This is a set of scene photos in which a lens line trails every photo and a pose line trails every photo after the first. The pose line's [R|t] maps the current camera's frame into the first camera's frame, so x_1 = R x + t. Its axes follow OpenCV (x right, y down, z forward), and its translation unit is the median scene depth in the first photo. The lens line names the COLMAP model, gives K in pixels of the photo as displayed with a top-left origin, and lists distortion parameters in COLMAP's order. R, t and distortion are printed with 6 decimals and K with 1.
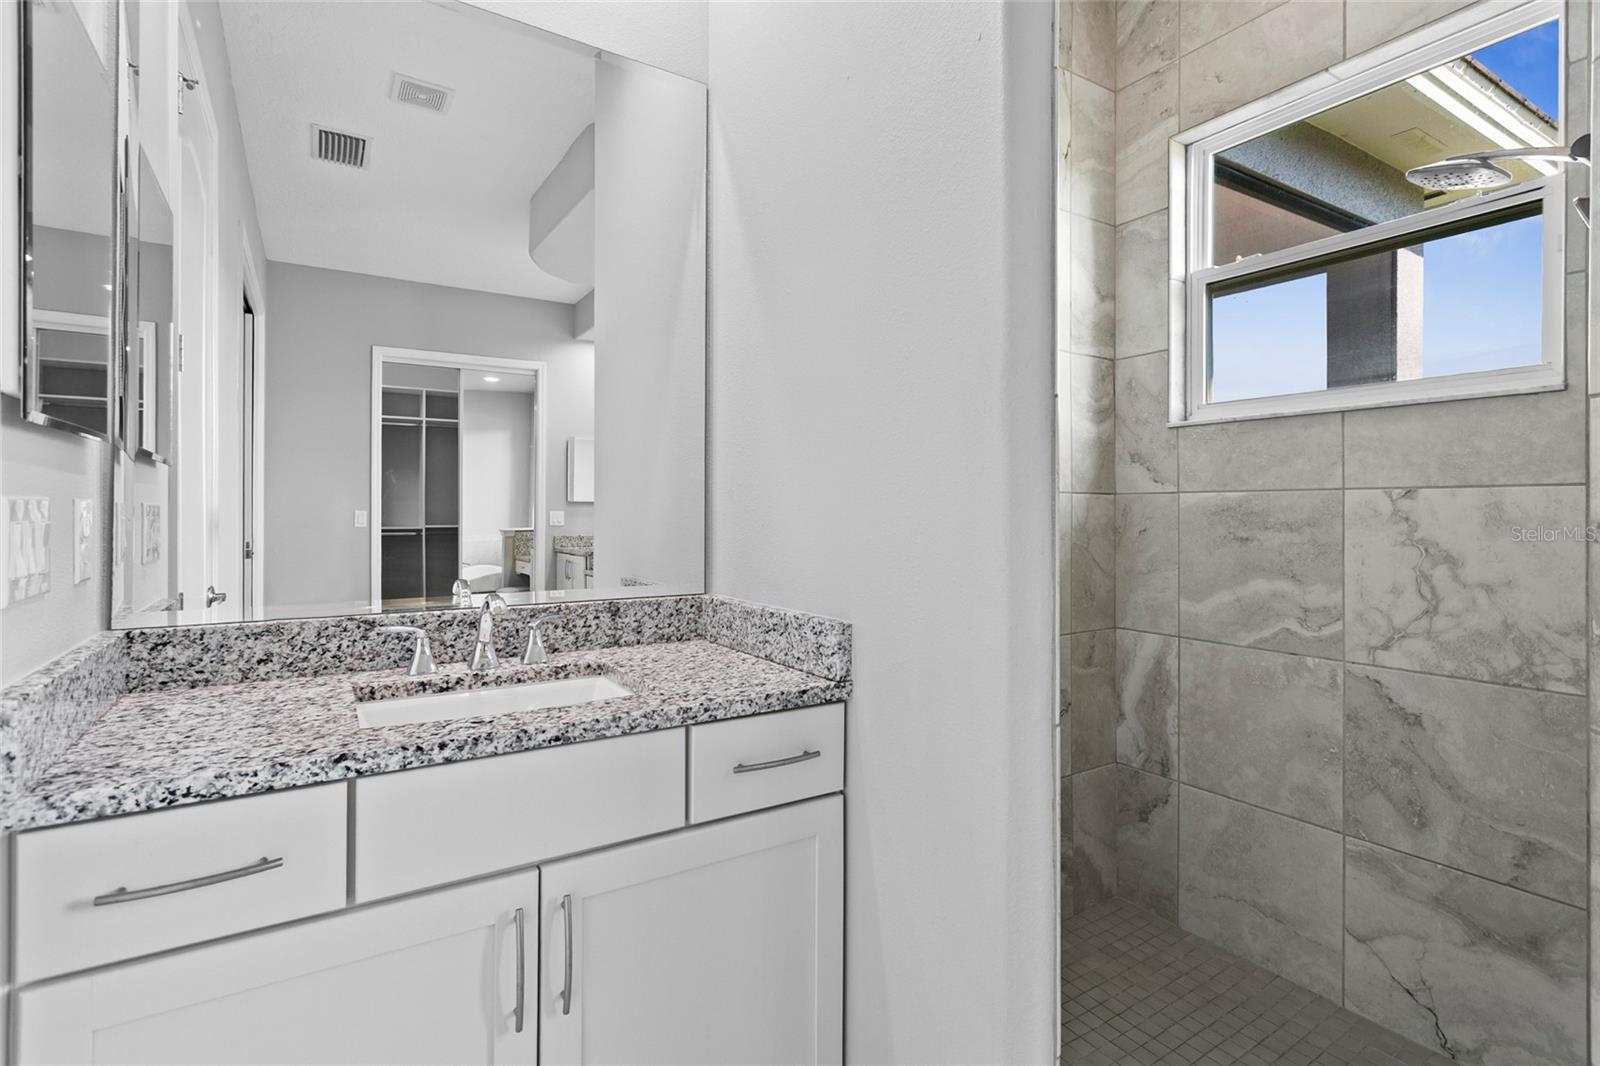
lens RADIAL K [[753.3, 0, 790.4], [0, 753.3, 510.6], [0, 0, 1]] dist [0.002796, 0.001247]
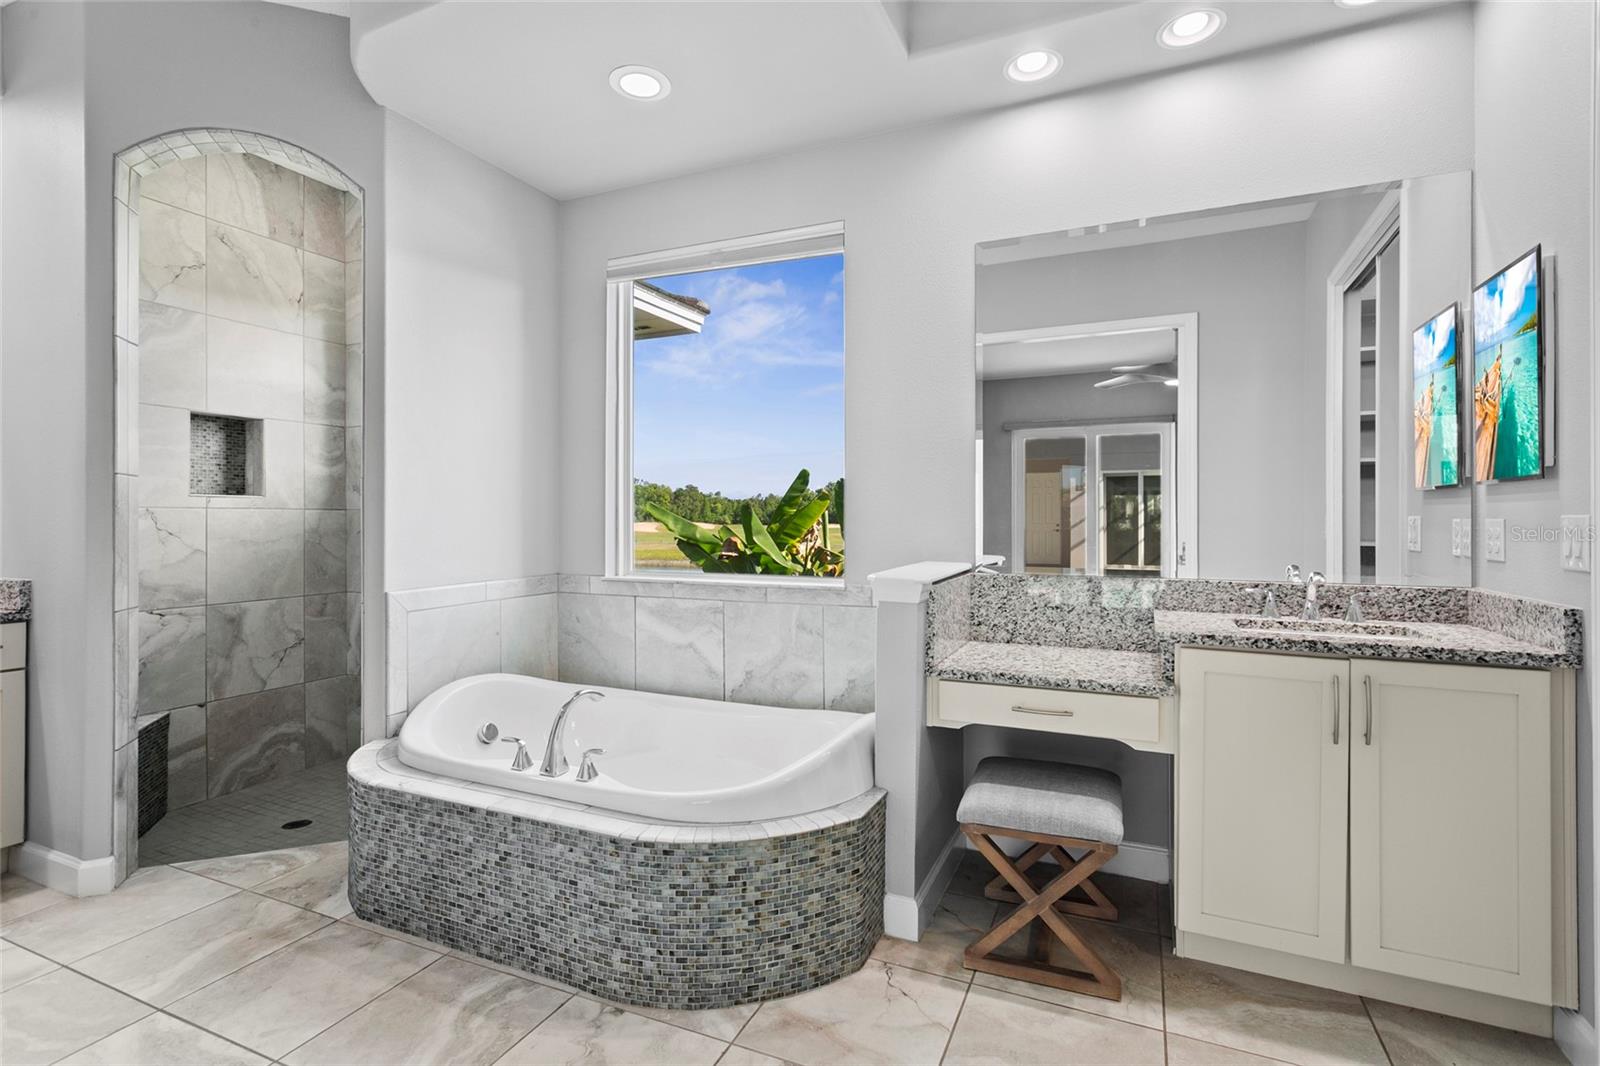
lens RADIAL K [[753.3, 0, 789.4], [0, 753.3, 517.3], [0, 0, 1]] dist [0.002796, 0.001247]
pose [[0.834600, -0.002255, 0.550851, 0.517546], [0.002164, 0.999997, 0.000815, -0.007878], [-0.550852, 0.000512, 0.834603, -1.375732]]
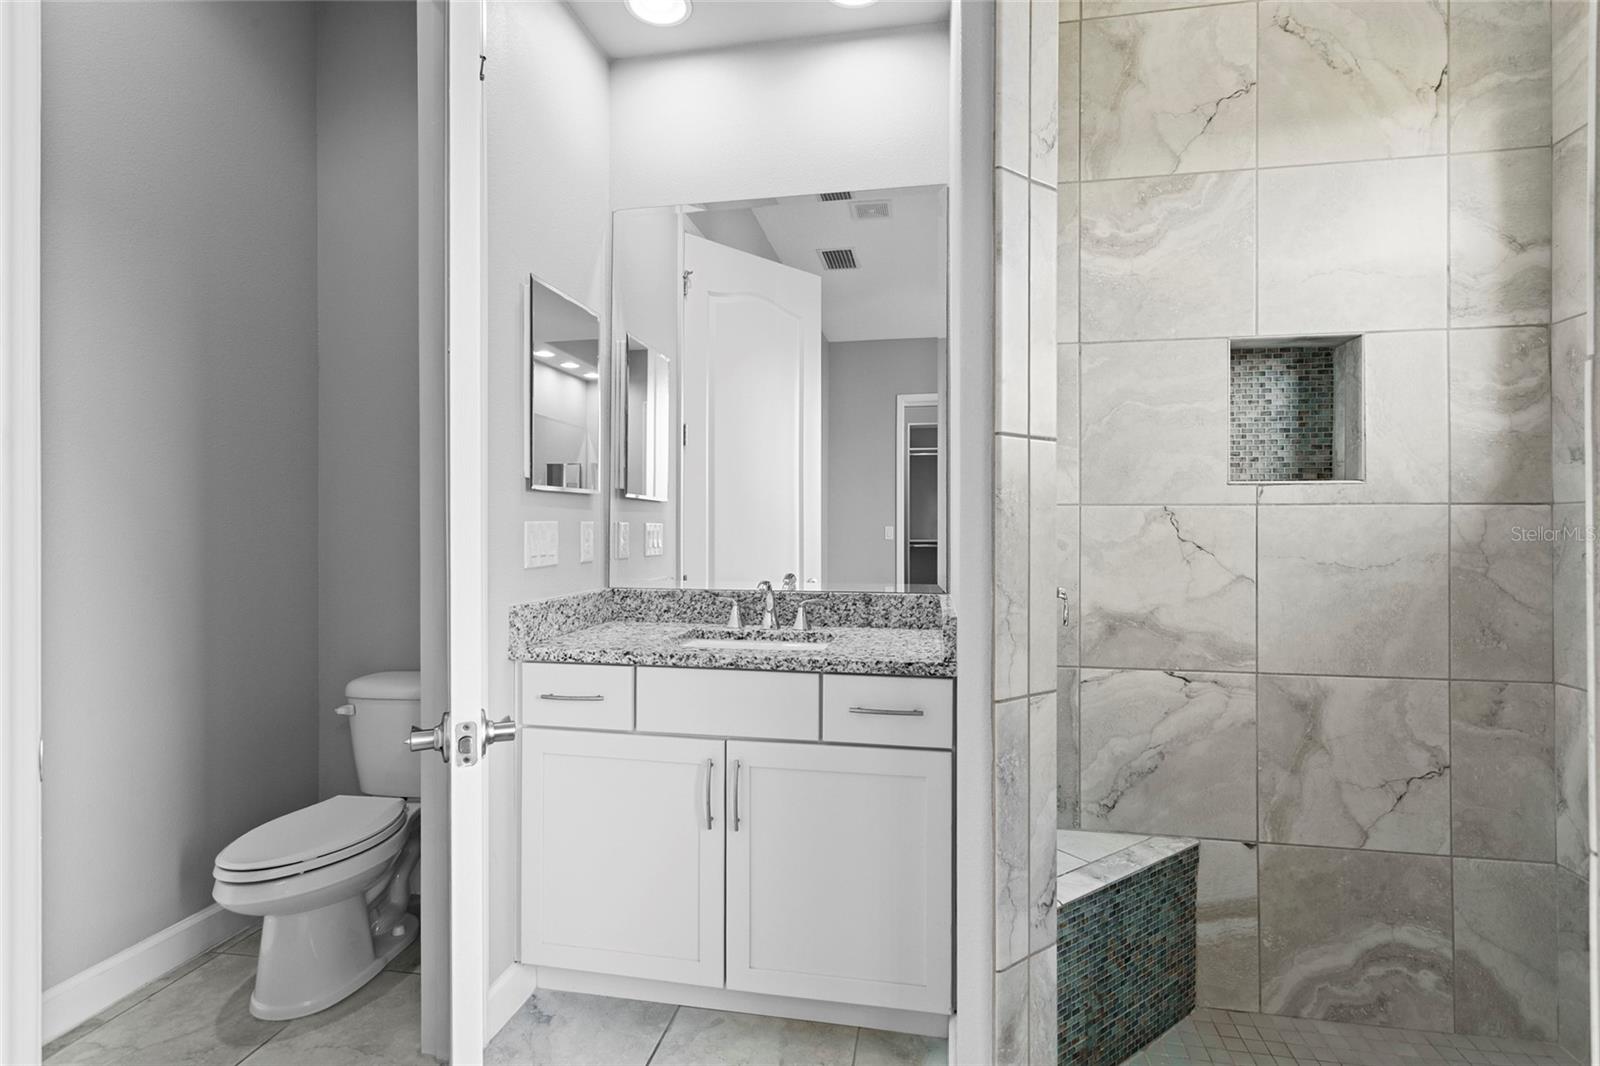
lens RADIAL K [[753.3, 0, 815.3], [0, 753.3, 523.2], [0, 0, 1]] dist [0.002796, 0.001247]
pose [[0.741378, -0.003820, -0.671077, 0.608904], [0.001769, 0.999991, -0.003738, -0.001866], [0.671086, 0.001584, 0.741378, -0.071483]]
